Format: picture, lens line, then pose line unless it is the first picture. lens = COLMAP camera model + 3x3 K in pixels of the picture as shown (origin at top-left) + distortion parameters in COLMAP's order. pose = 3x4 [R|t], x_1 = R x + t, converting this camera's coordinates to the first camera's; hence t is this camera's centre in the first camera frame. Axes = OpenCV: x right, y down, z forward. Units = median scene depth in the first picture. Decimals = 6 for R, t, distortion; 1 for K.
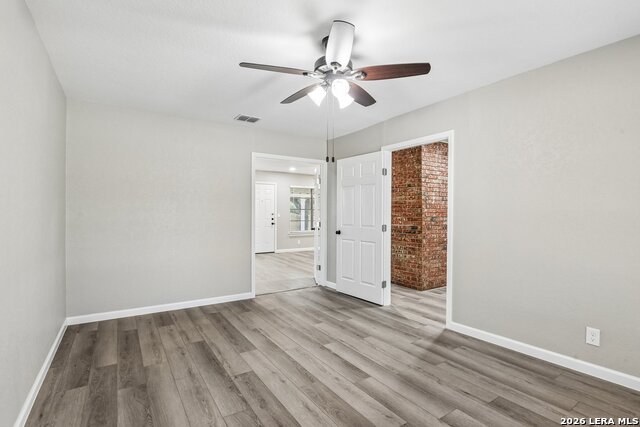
lens RADIAL K [[304.8, 0, 319.0], [0, 304.8, 214.0], [0, 0, 1]] dist [-0.033881, 0.000335]
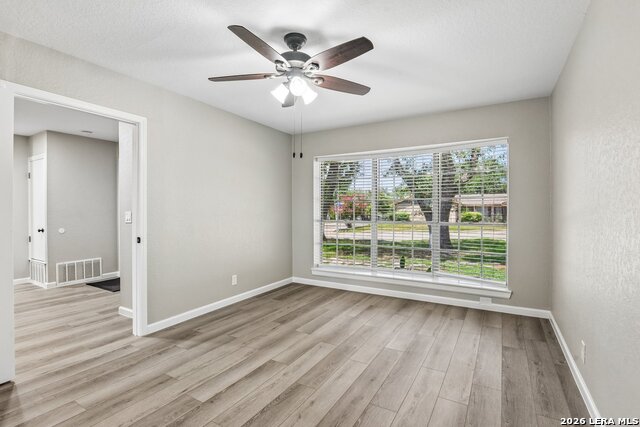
lens RADIAL K [[304.8, 0, 317.7], [0, 304.8, 209.1], [0, 0, 1]] dist [-0.033881, 0.000335]
pose [[-0.435629, 0.000534, 0.900126, -0.766799], [0.001062, 0.999999, -0.000080, 0.001650], [-0.900126, 0.000921, -0.435630, 1.161047]]
